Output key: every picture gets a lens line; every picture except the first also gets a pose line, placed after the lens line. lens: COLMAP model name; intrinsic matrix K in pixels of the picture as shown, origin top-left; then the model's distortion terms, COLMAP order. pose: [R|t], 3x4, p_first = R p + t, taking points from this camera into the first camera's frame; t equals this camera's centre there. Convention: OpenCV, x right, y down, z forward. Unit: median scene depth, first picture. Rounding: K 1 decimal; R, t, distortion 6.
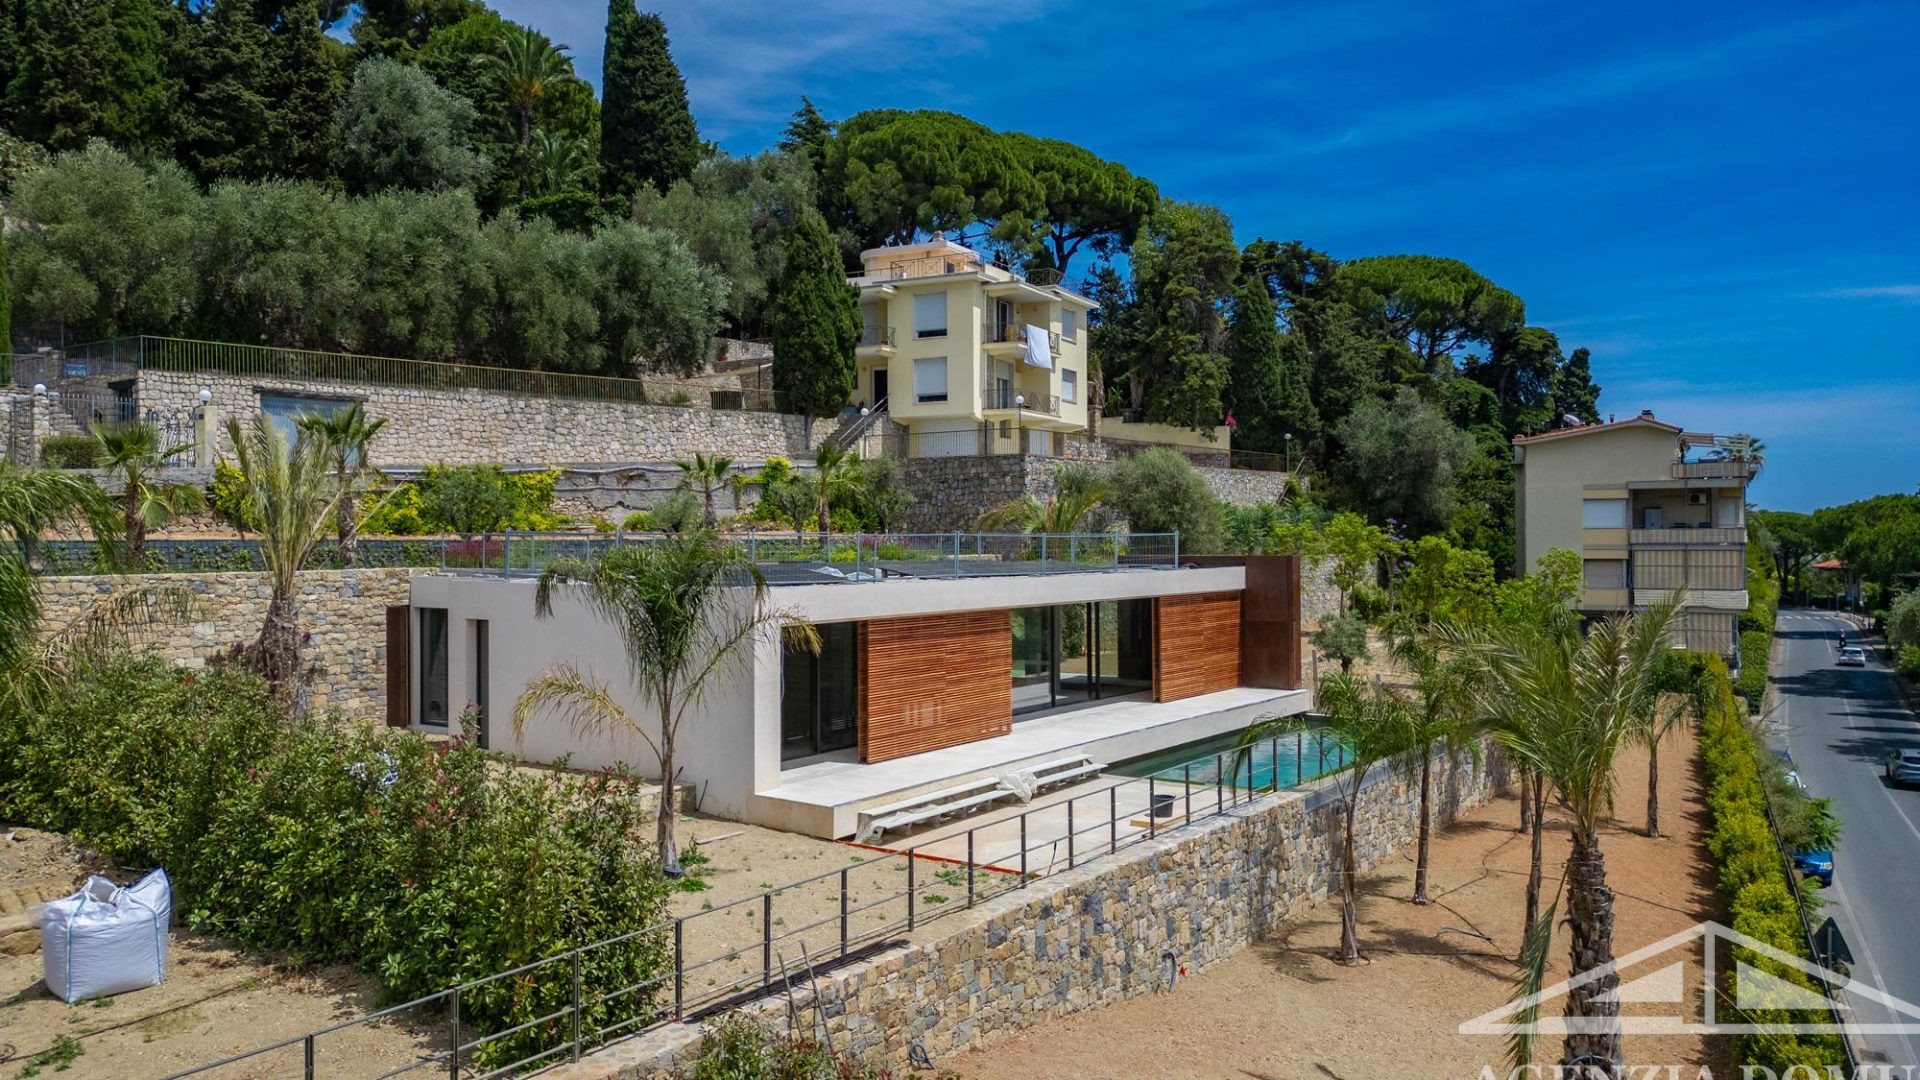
lens RADIAL K [[1342.7, 0, 955.3], [0, 1342.7, 543.8], [0, 0, 1]] dist [0.067986, -0.058552]
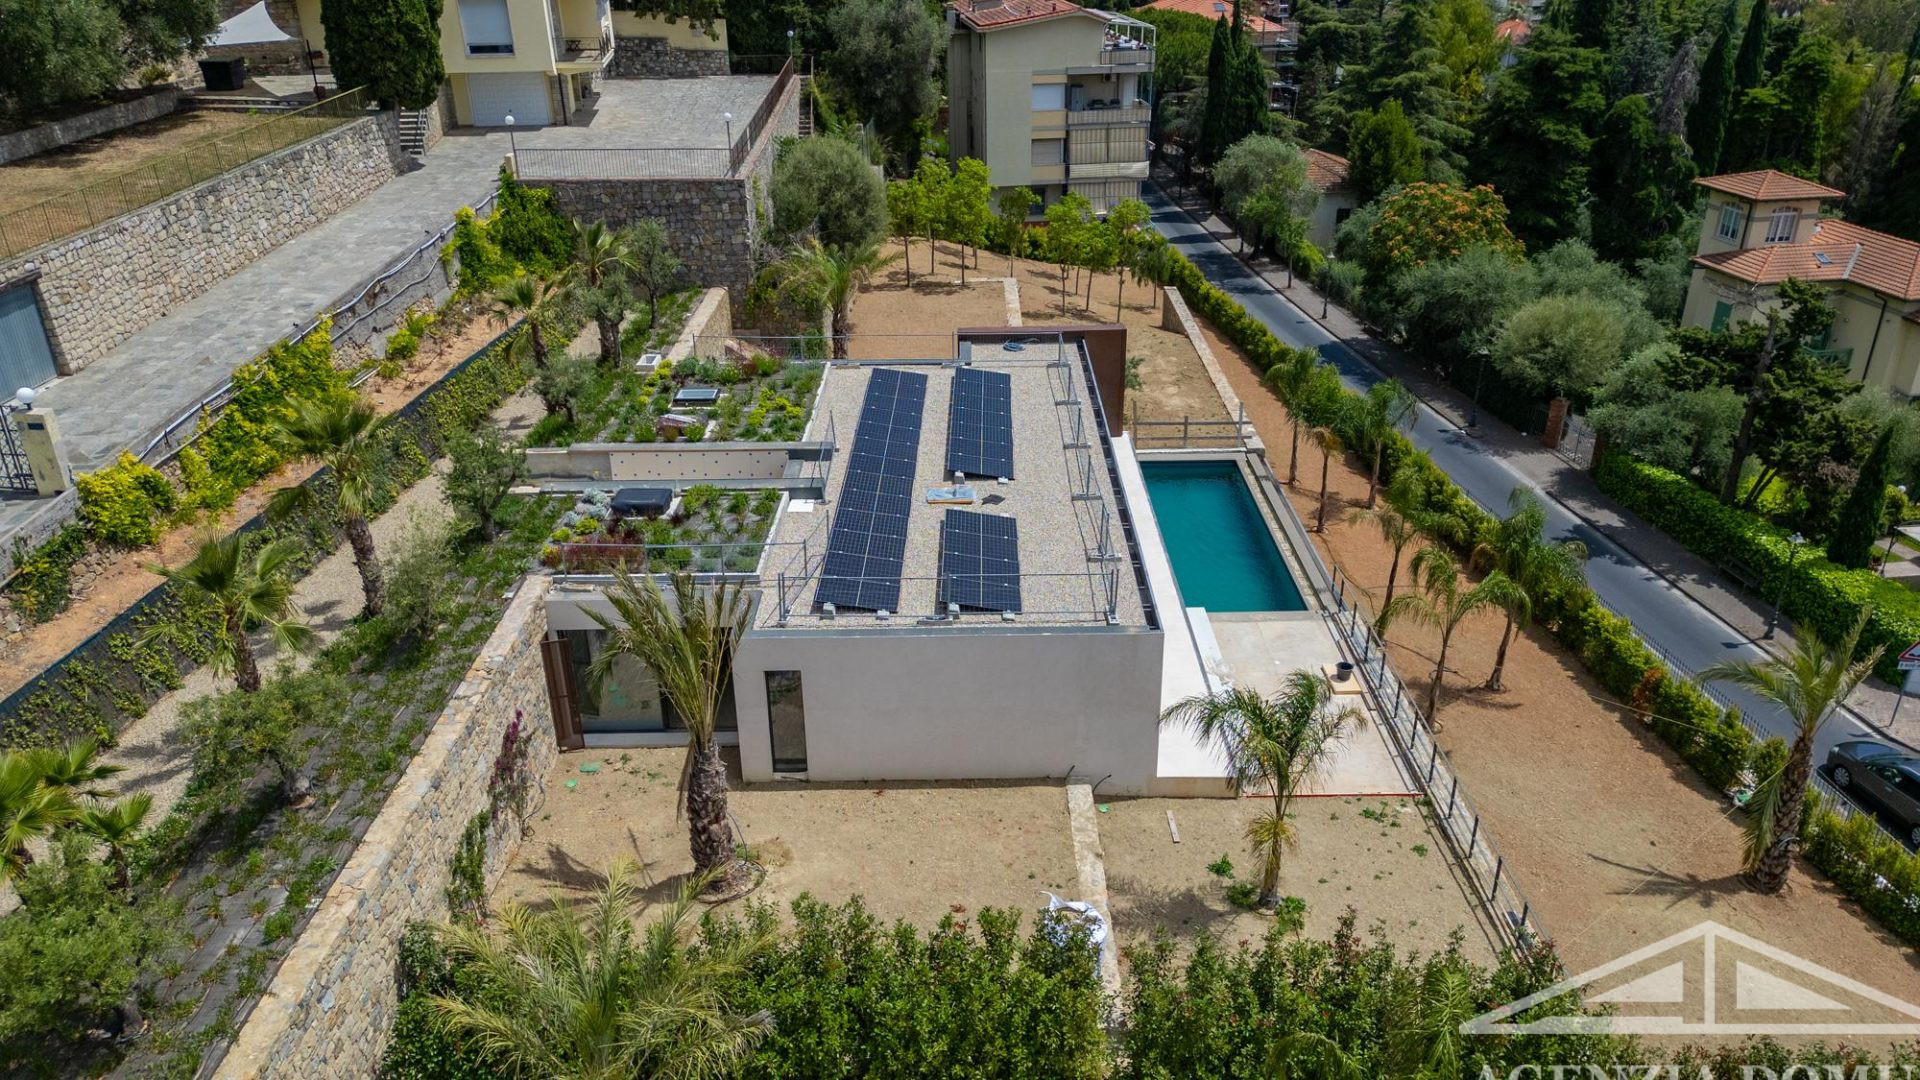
lens RADIAL K [[1330.8, 0, 960.0], [0, 1330.8, 540.0], [0, 0, 1]] dist [0.067507, -0.054268]
pose [[0.803882, -0.268771, 0.530599, -0.348487], [0.014827, 0.900859, 0.433859, -0.215431], [-0.594604, -0.340905, 0.728169, 0.103786]]
